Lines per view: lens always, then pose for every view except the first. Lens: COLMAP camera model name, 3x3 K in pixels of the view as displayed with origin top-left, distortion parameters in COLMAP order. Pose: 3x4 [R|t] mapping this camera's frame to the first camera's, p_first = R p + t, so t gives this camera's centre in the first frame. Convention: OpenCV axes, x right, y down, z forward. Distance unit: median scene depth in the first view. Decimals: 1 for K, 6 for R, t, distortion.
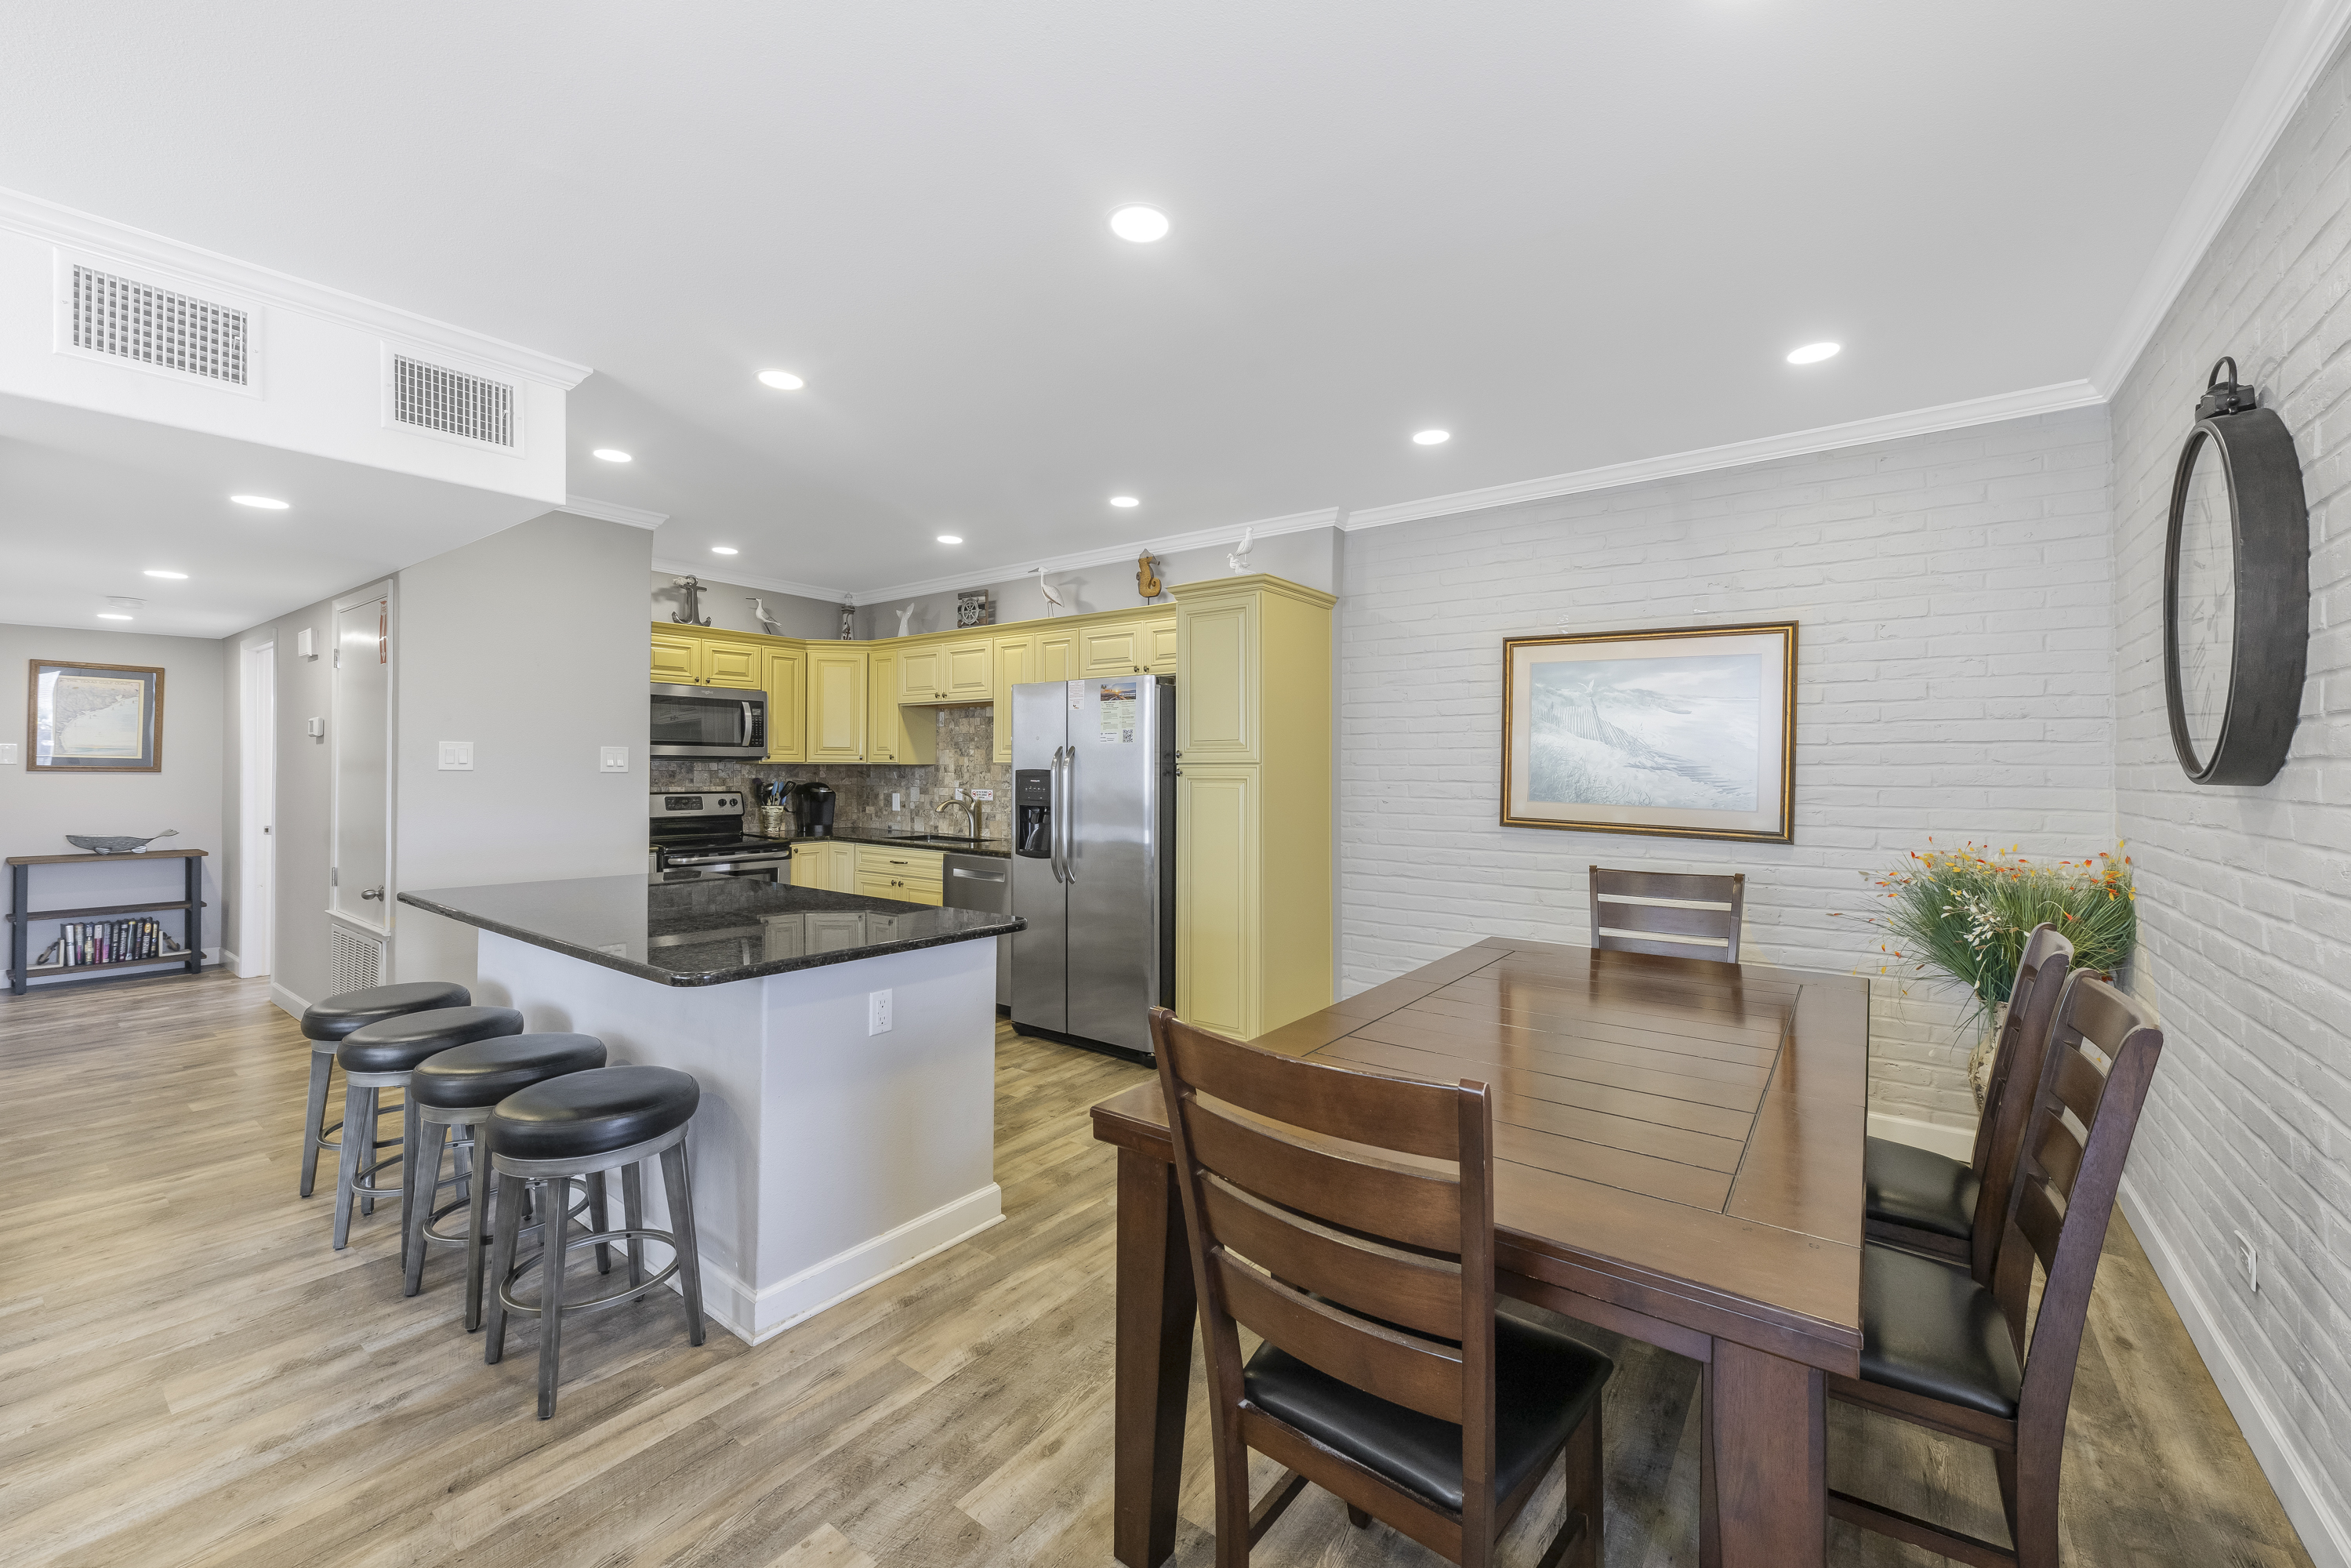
lens RADIAL K [[933.3, 0, 1180.8], [0, 933.3, 768.9], [0, 0, 1]] dist [0.001908, -0.000191]
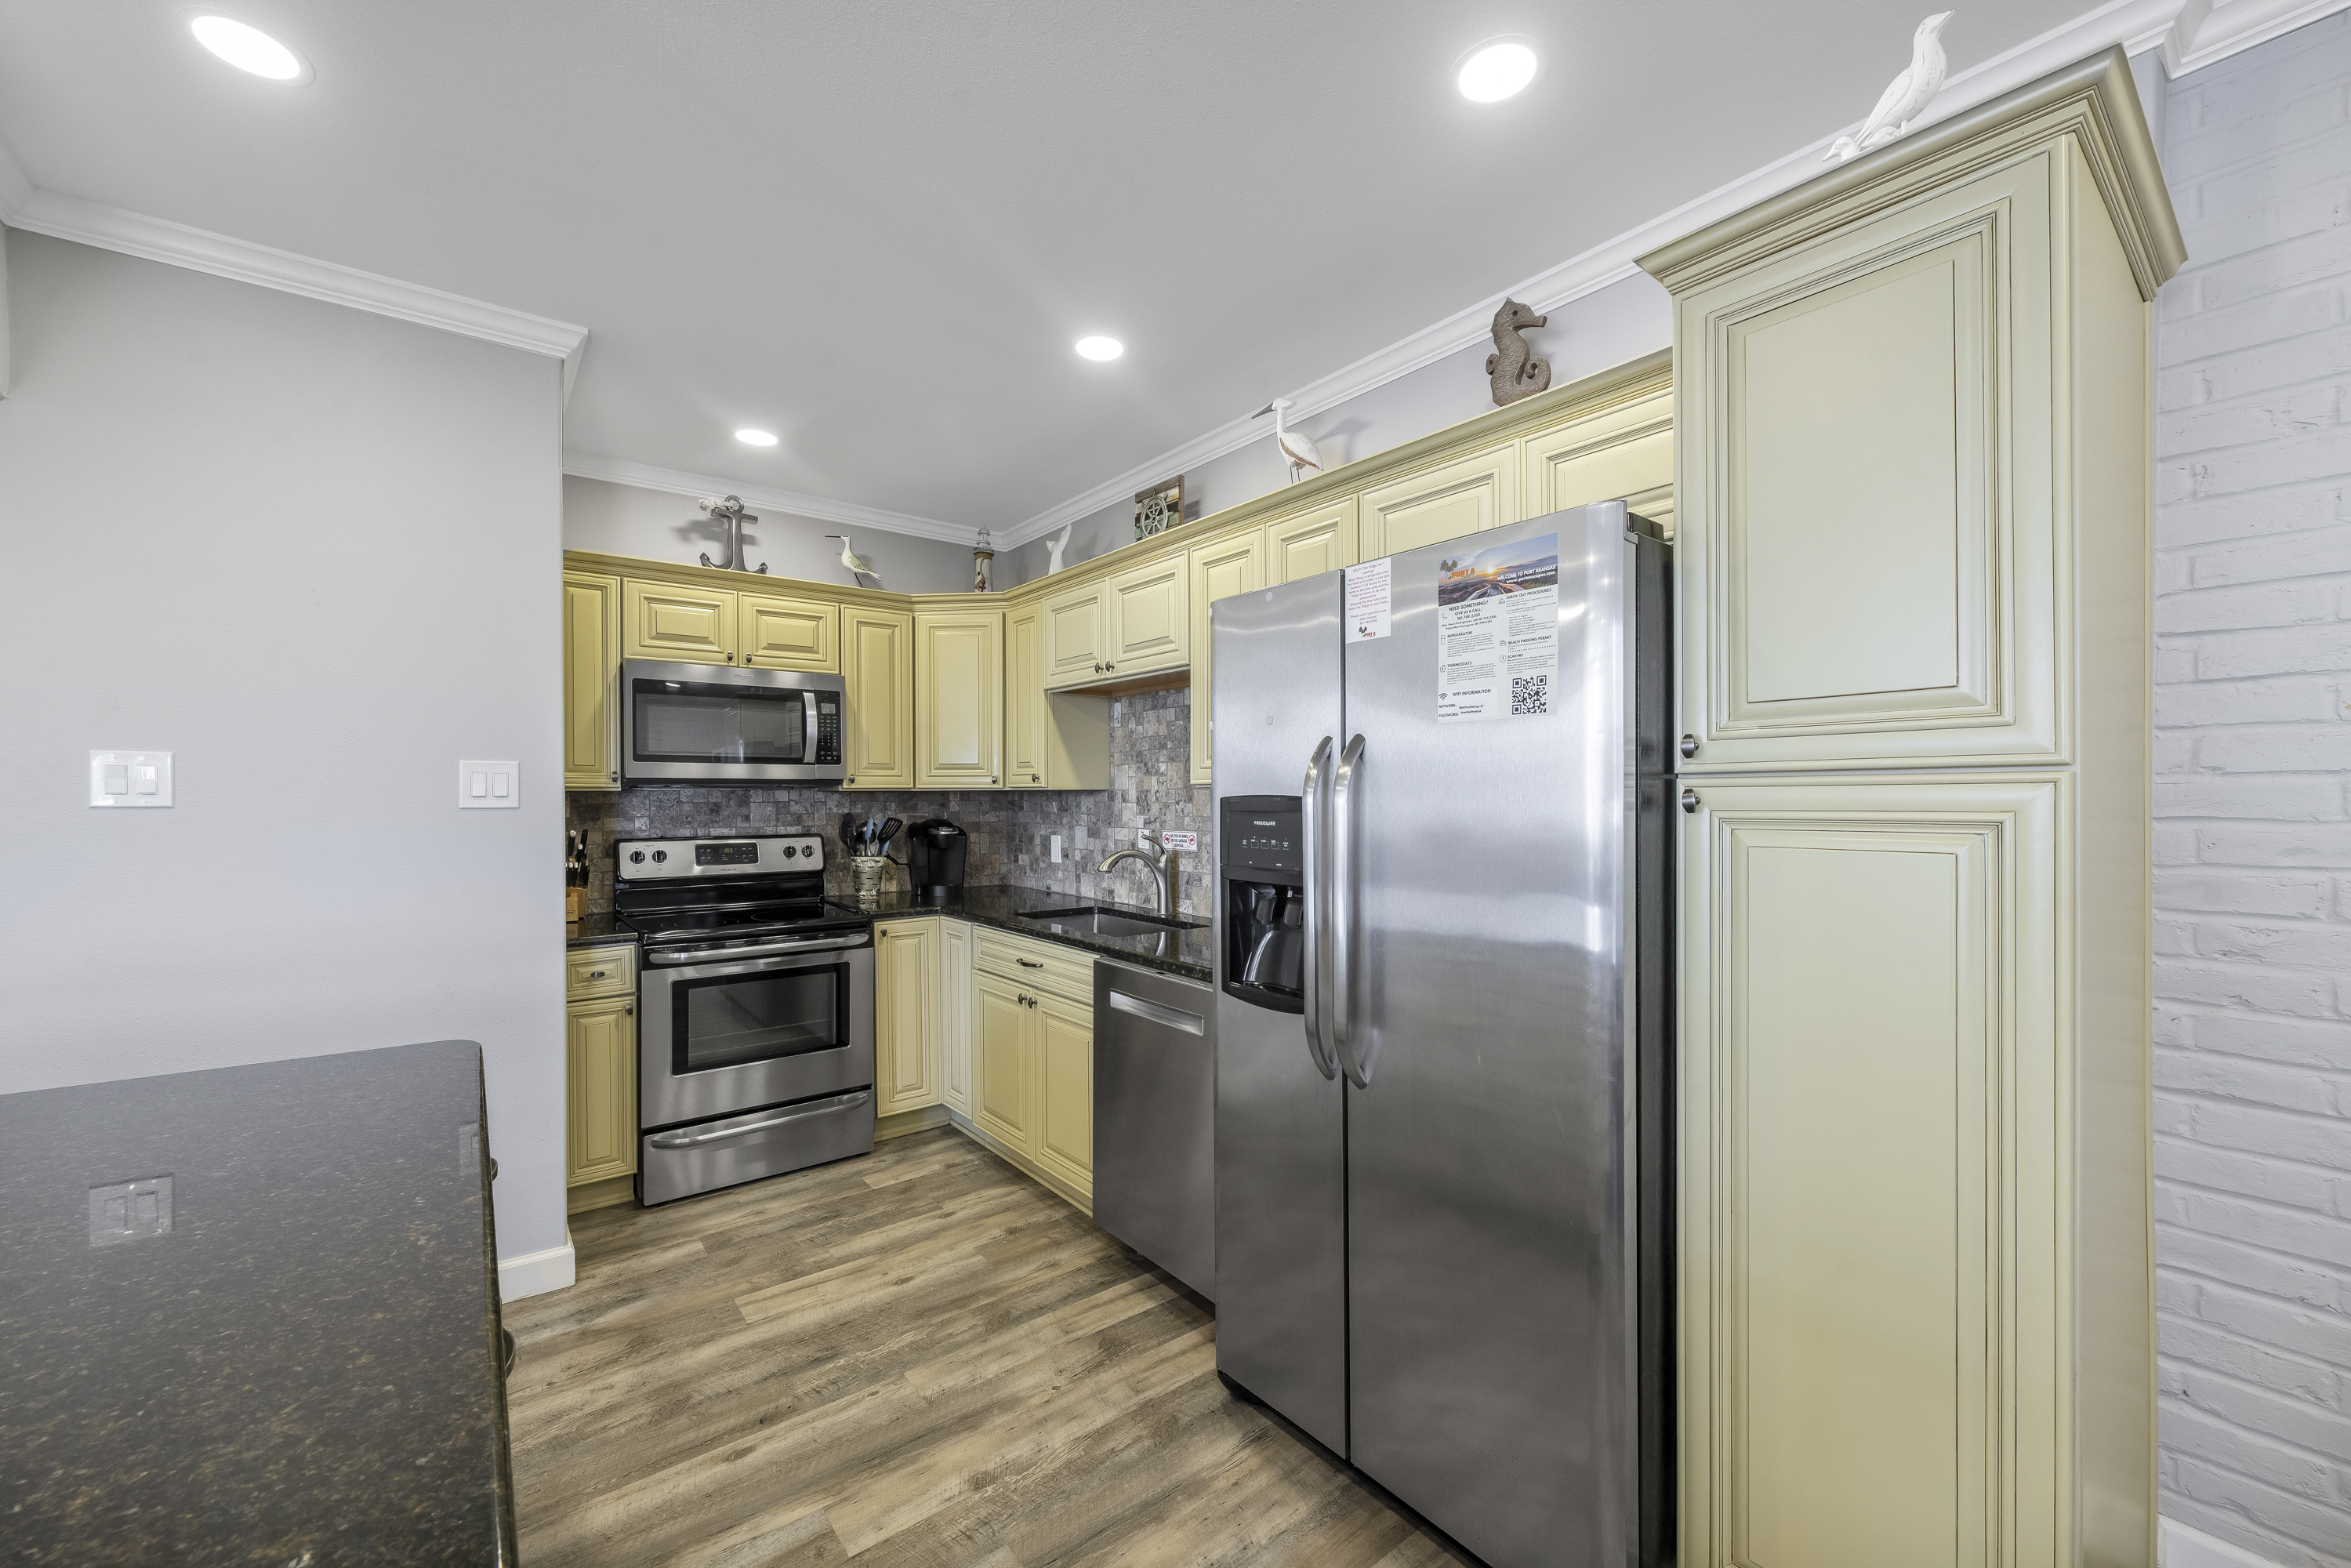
lens RADIAL K [[926.1, 0, 1176.4], [0, 926.1, 799.8], [0, 0, 1]] dist [-0.000174, 0.000022]
pose [[0.965537, -0.007978, -0.260142, -0.067949], [0.009085, 0.999954, 0.003052, 0.000600], [0.260106, -0.005310, 0.965565, 0.463058]]
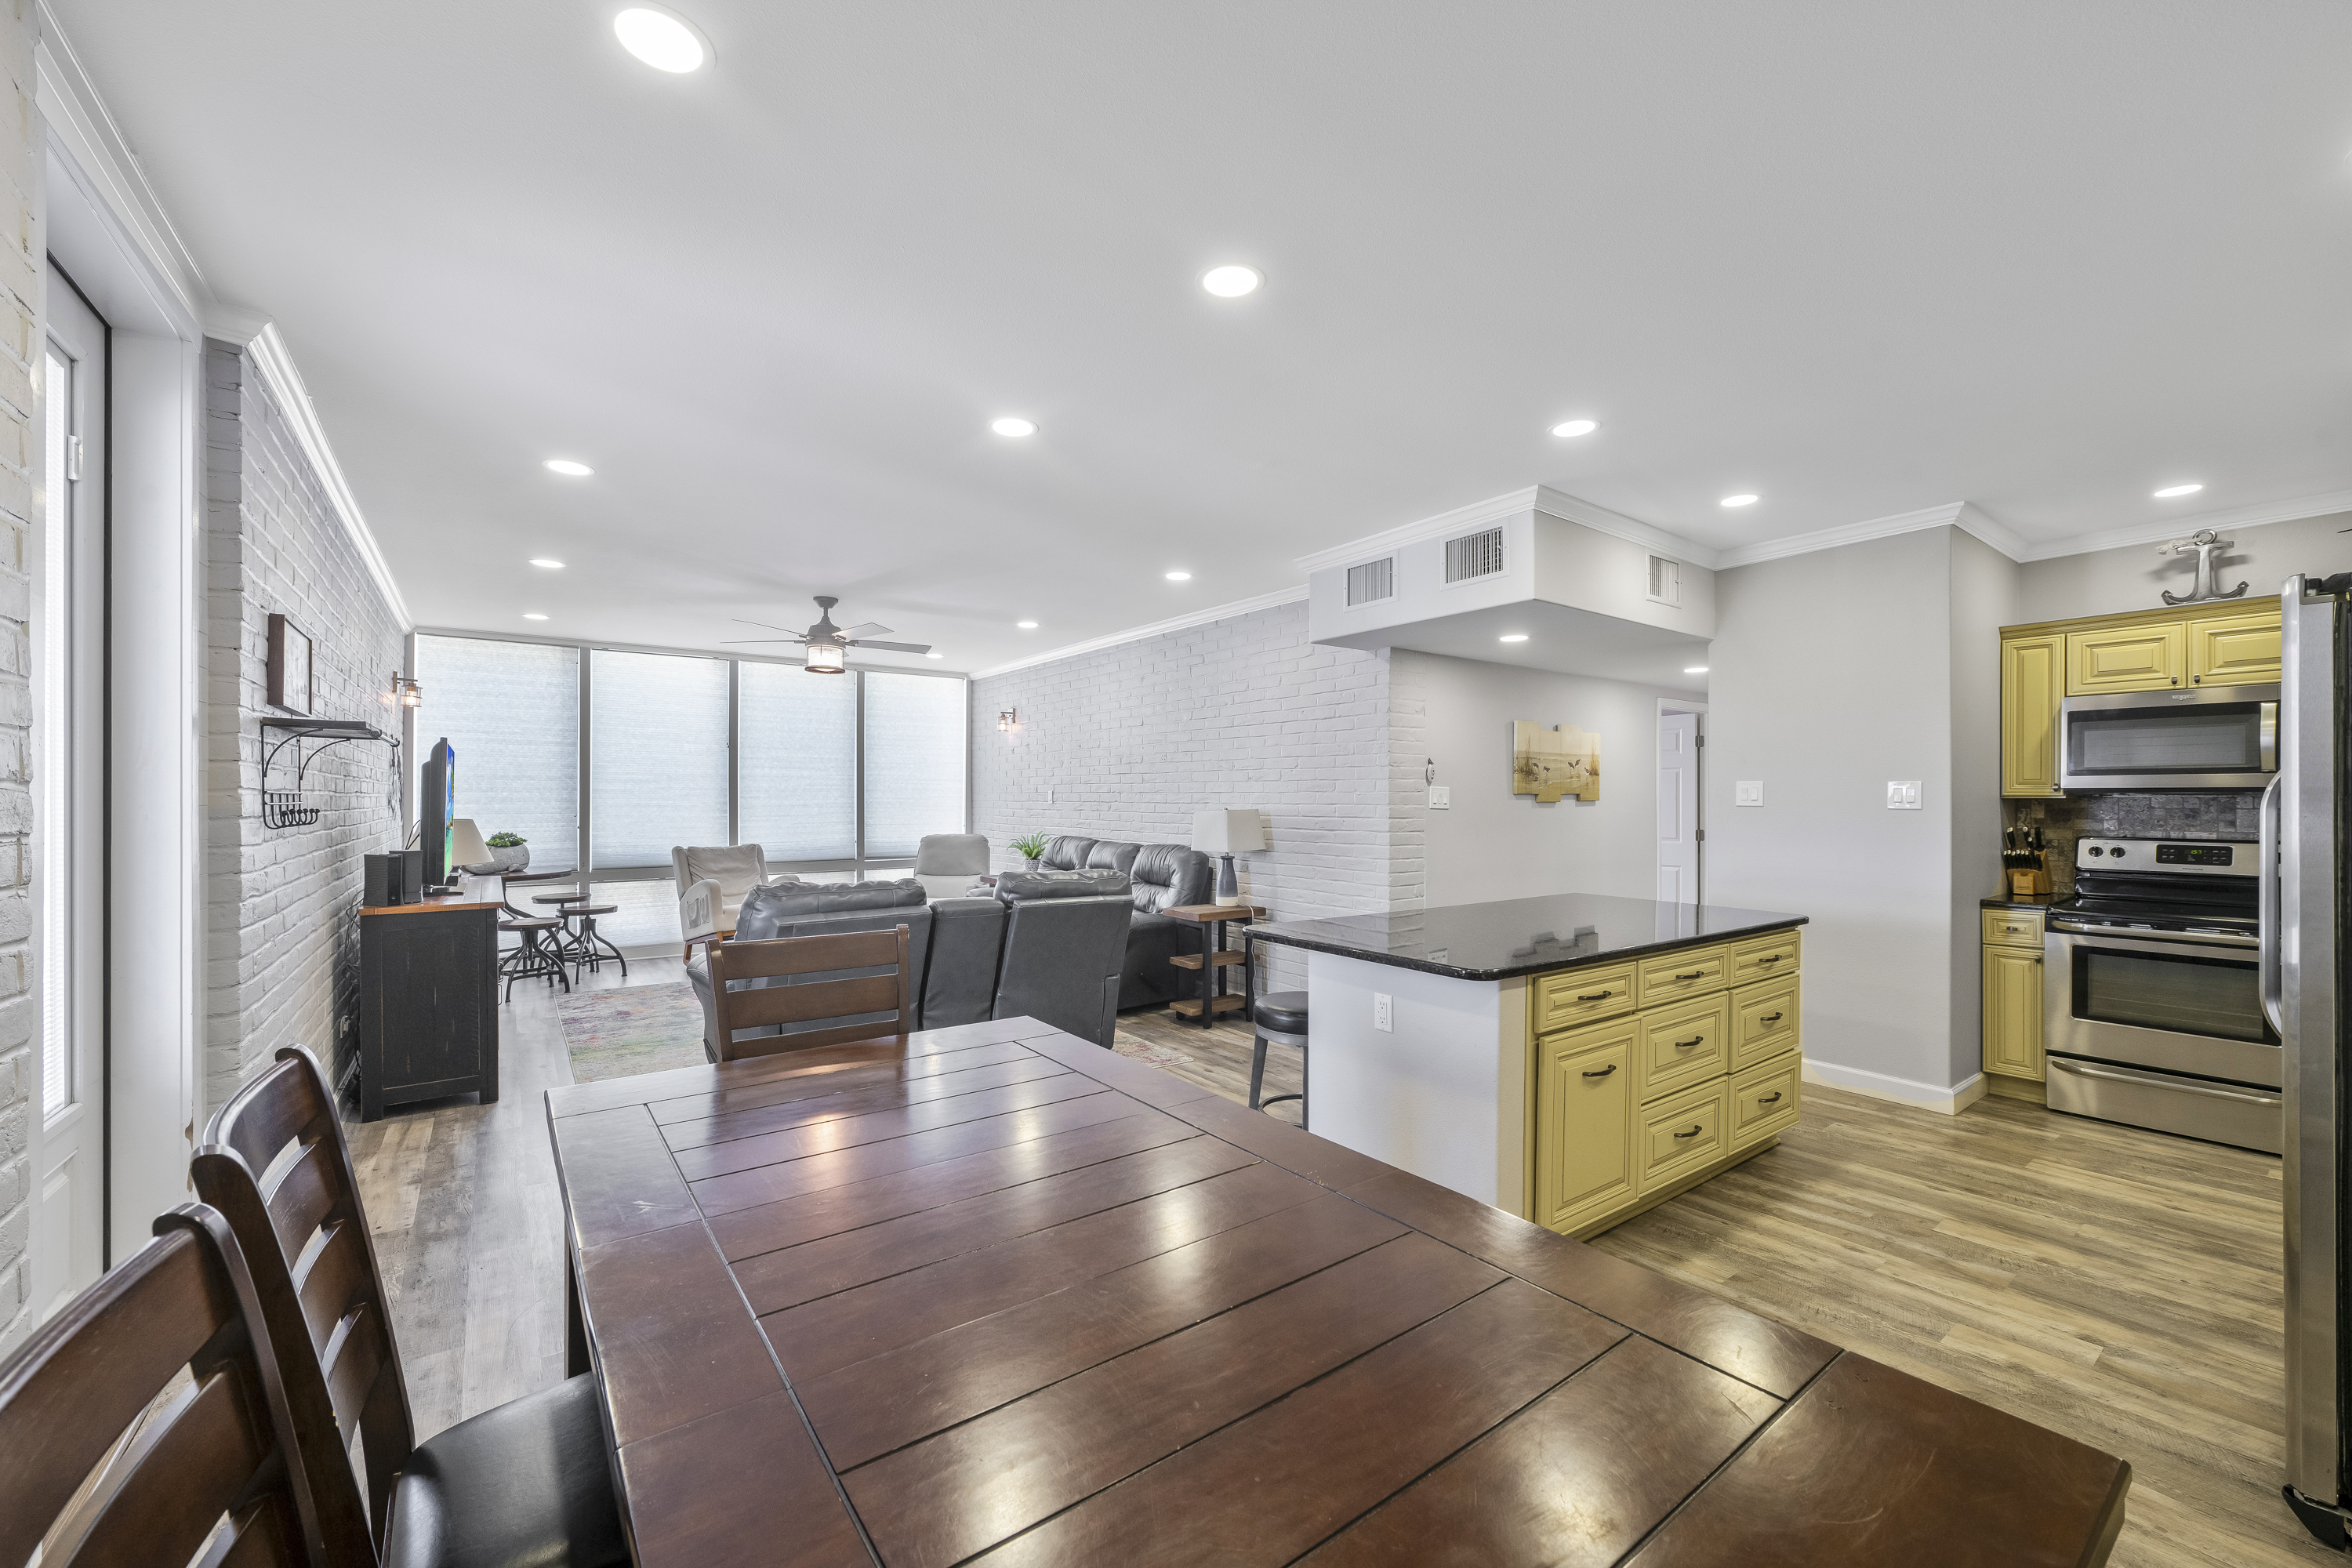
lens RADIAL K [[929.4, 0, 1187.3], [0, 929.4, 805.8], [0, 0, 1]] dist [-0.000509, -0.000130]
pose [[-0.283453, -0.001470, -0.958985, 0.359432], [-0.004084, 0.999992, -0.000326, 0.002888], [0.958977, 0.003824, -0.283457, 0.462509]]
